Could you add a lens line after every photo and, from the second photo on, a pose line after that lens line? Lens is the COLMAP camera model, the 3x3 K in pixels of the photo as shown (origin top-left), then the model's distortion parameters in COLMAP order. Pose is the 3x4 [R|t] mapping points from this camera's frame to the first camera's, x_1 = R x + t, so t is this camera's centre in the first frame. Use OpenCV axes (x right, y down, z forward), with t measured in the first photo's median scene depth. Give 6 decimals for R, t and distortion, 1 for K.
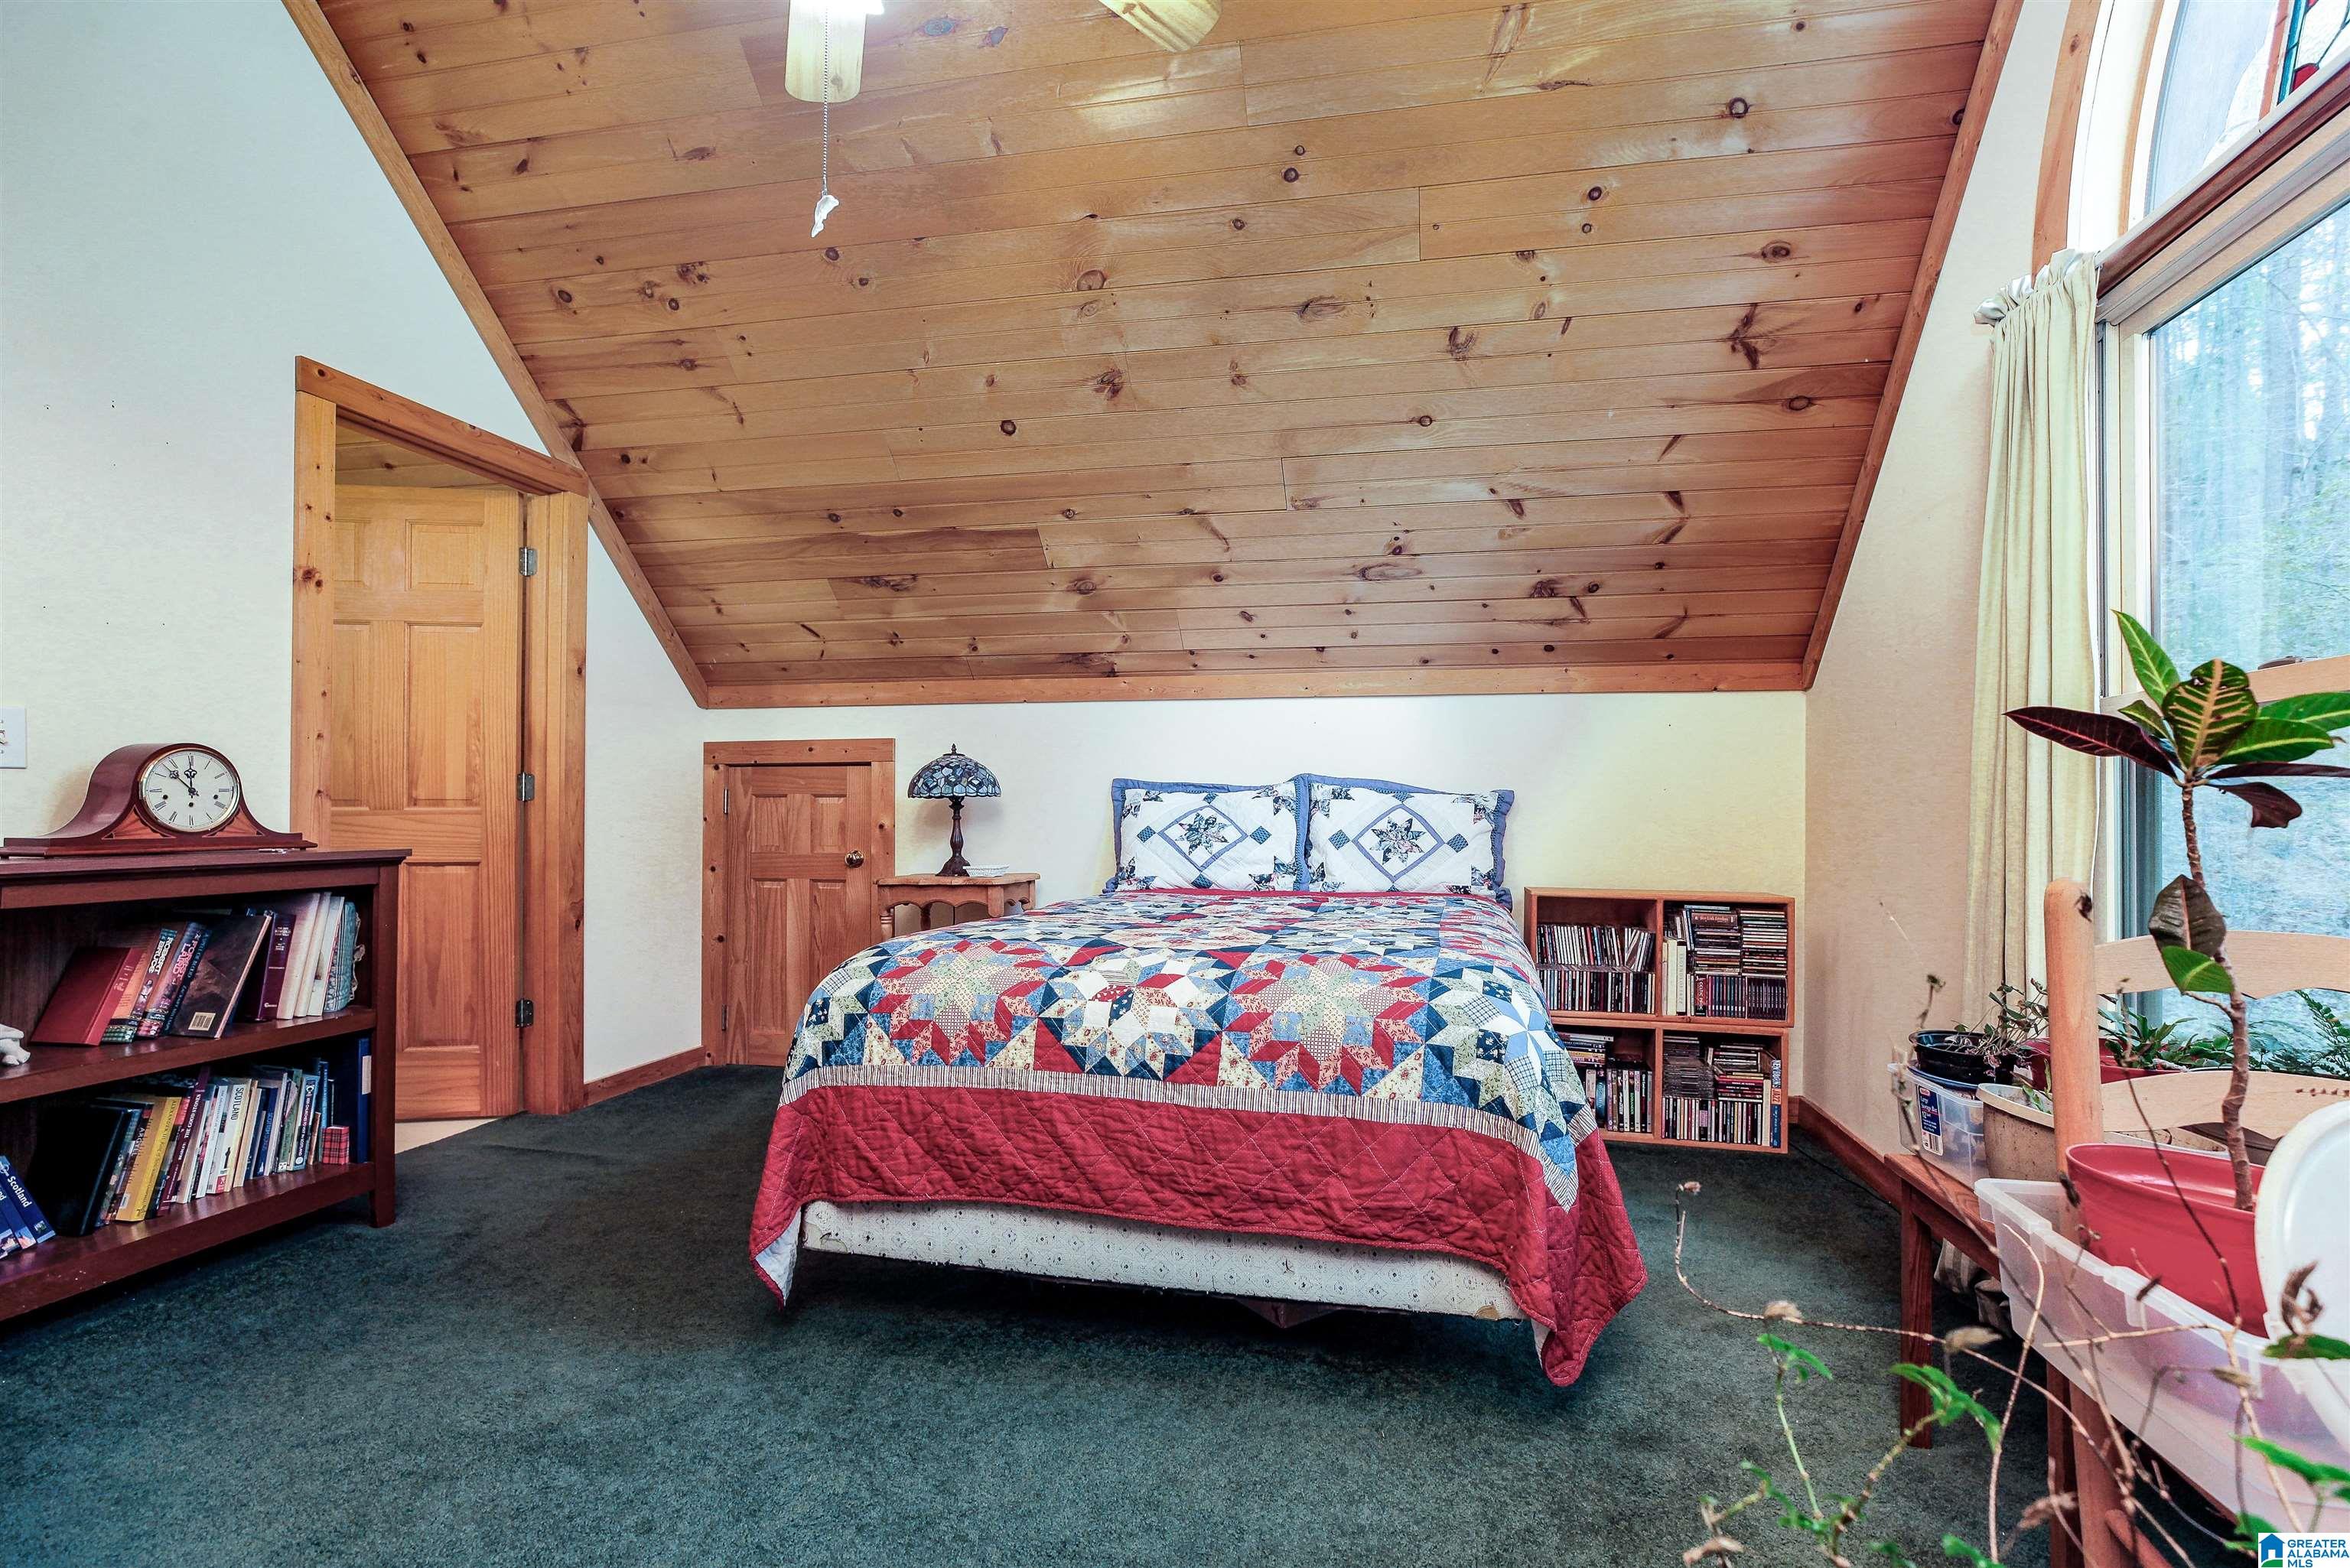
lens RADIAL K [[1089.2, 0, 1163.4], [0, 1089.2, 792.5], [0, 0, 1]] dist [-0.004657, -0.000019]
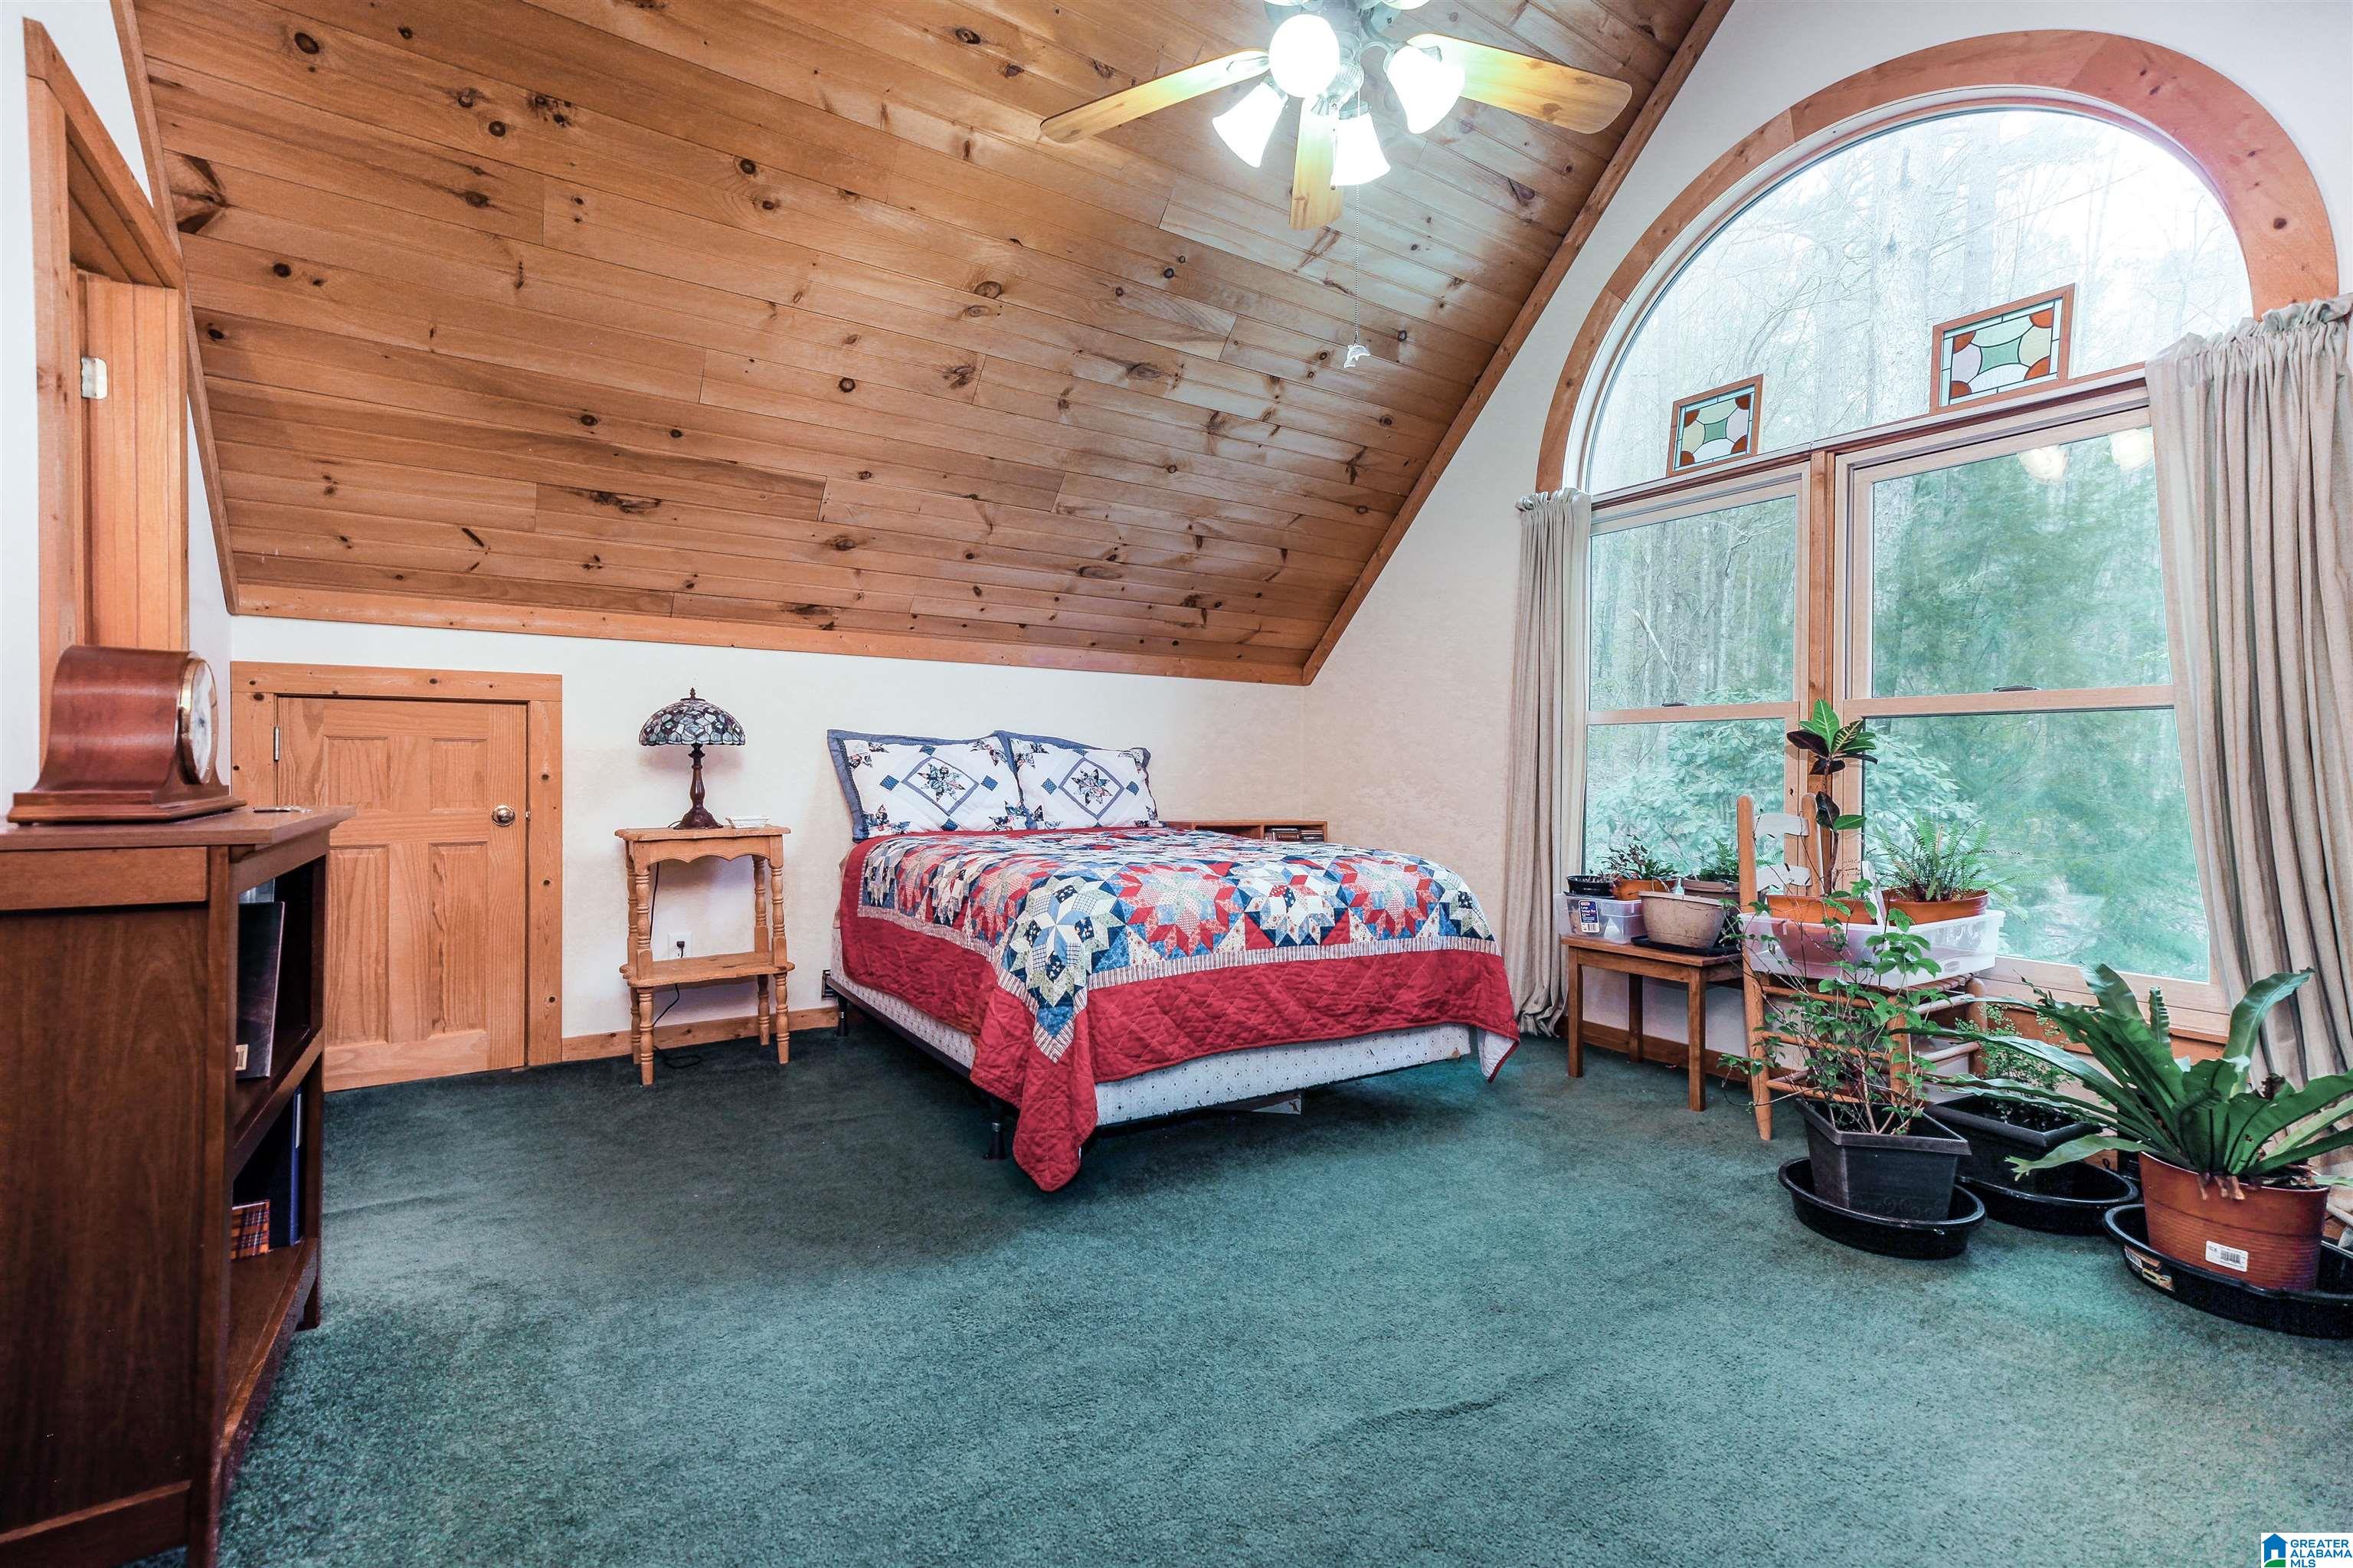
lens RADIAL K [[1084.8, 0, 1177.6], [0, 1084.8, 764.1], [0, 0, 1]] dist [0.037939, 0.000384]
pose [[0.706248, 0.005139, 0.707946, -0.760944], [-0.019046, 0.999750, 0.011743, 0.001950], [-0.707709, -0.021777, 0.706169, 0.057780]]
